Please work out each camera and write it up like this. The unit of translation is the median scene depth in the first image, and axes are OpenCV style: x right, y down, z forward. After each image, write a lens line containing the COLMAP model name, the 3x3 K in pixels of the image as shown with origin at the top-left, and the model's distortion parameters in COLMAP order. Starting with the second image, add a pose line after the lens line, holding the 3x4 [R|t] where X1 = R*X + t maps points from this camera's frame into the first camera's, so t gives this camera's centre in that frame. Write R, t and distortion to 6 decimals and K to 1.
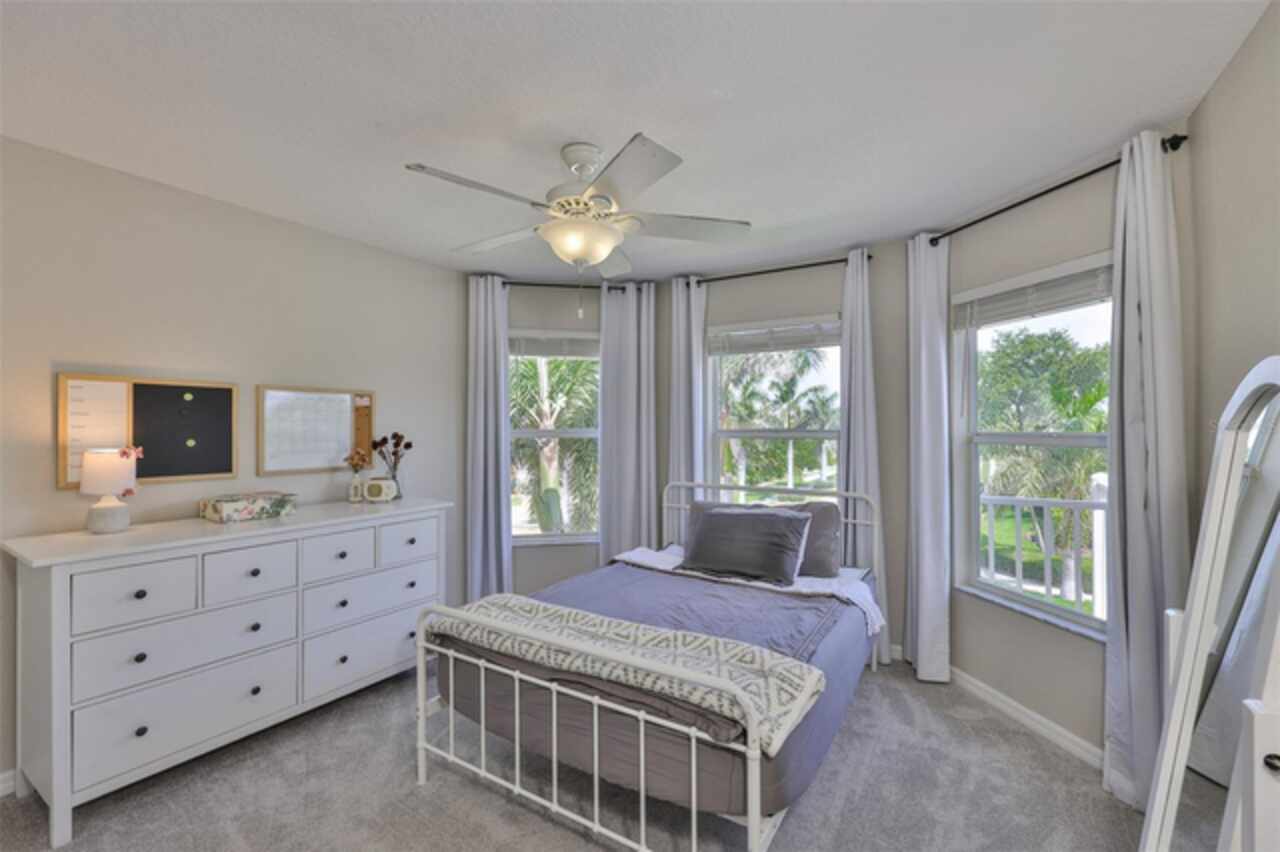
lens RADIAL K [[555.8, 0, 639.4], [0, 555.8, 424.2], [0, 0, 1]] dist [0.000725, 0.000459]
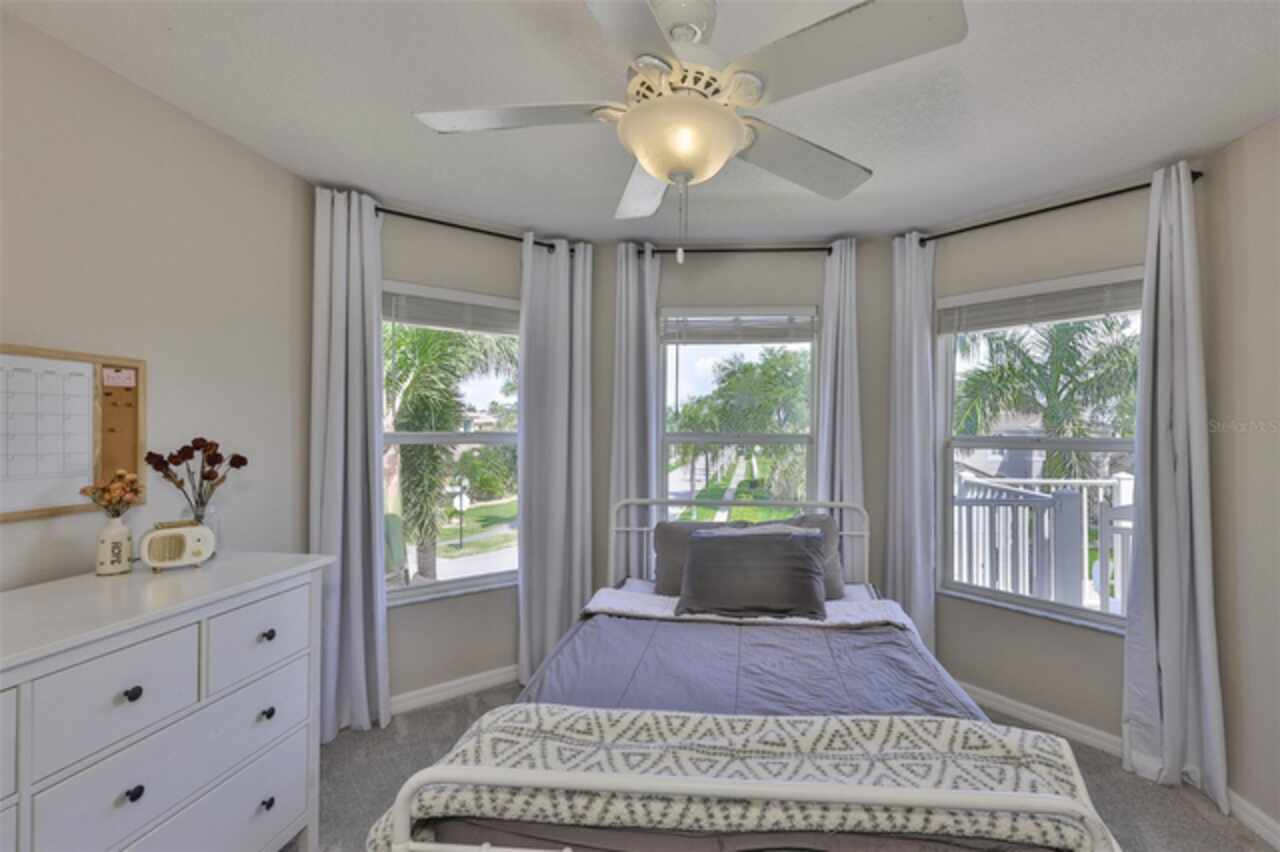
lens RADIAL K [[555.8, 0, 640.4], [0, 555.8, 429.9], [0, 0, 1]] dist [0.000725, 0.000459]
pose [[0.883499, 0.004716, 0.468410, -0.330685], [-0.008213, 0.999952, 0.005423, 0.000783], [-0.468361, -0.008638, 0.883495, 0.329481]]
